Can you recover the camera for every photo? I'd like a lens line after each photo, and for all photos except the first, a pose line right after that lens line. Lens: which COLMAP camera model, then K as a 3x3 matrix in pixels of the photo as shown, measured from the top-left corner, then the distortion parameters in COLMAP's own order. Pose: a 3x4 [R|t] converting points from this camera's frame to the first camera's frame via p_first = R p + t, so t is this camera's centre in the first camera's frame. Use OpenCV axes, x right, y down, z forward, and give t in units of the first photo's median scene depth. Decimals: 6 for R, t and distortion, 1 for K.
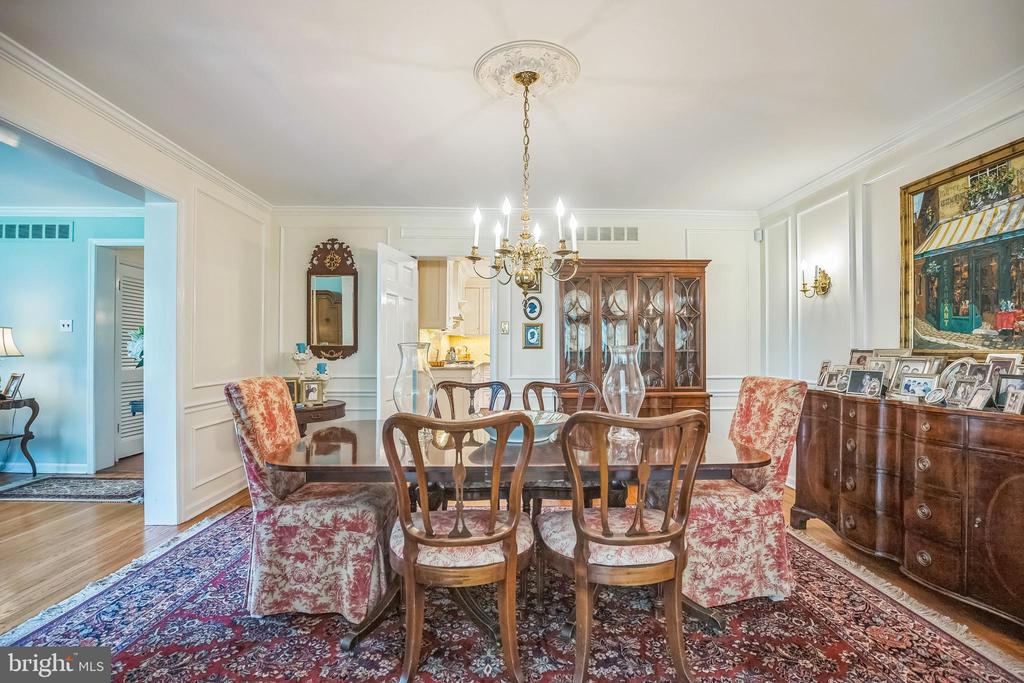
lens RADIAL K [[475.4, 0, 508.5], [0, 475.4, 347.3], [0, 0, 1]] dist [-0.028890, 0.002712]
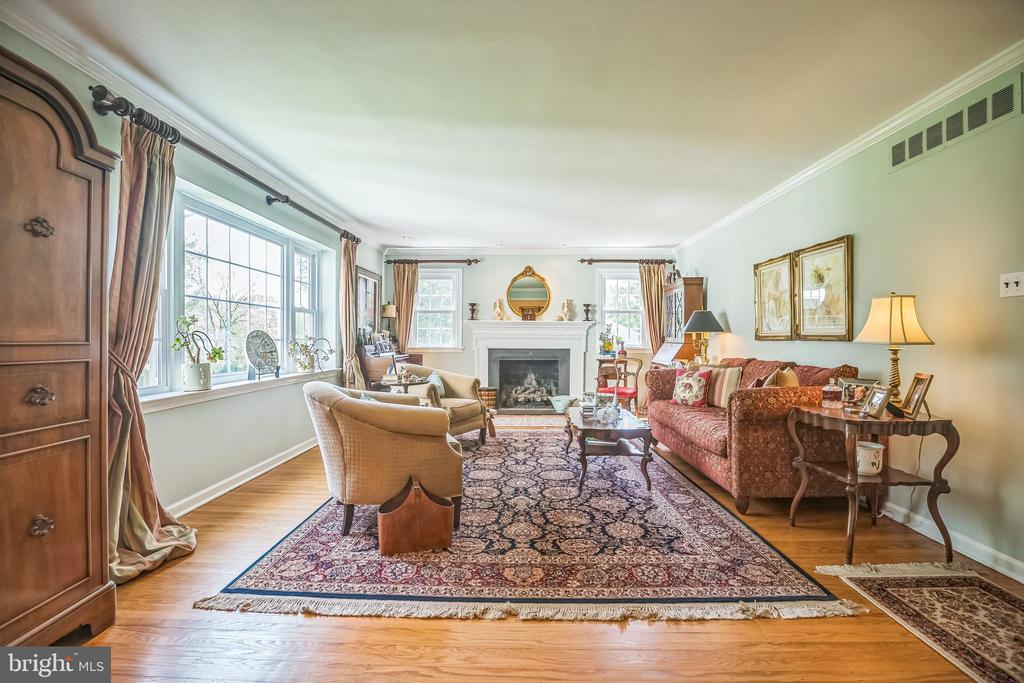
lens RADIAL K [[475.4, 0, 511.1], [0, 475.4, 339.5], [0, 0, 1]] dist [-0.028890, 0.002712]
pose [[-0.037157, -0.000398, -0.999309, -0.454146], [0.005897, 0.999982, -0.000618, 0.010827], [0.999292, -0.005916, -0.037154, 0.496824]]
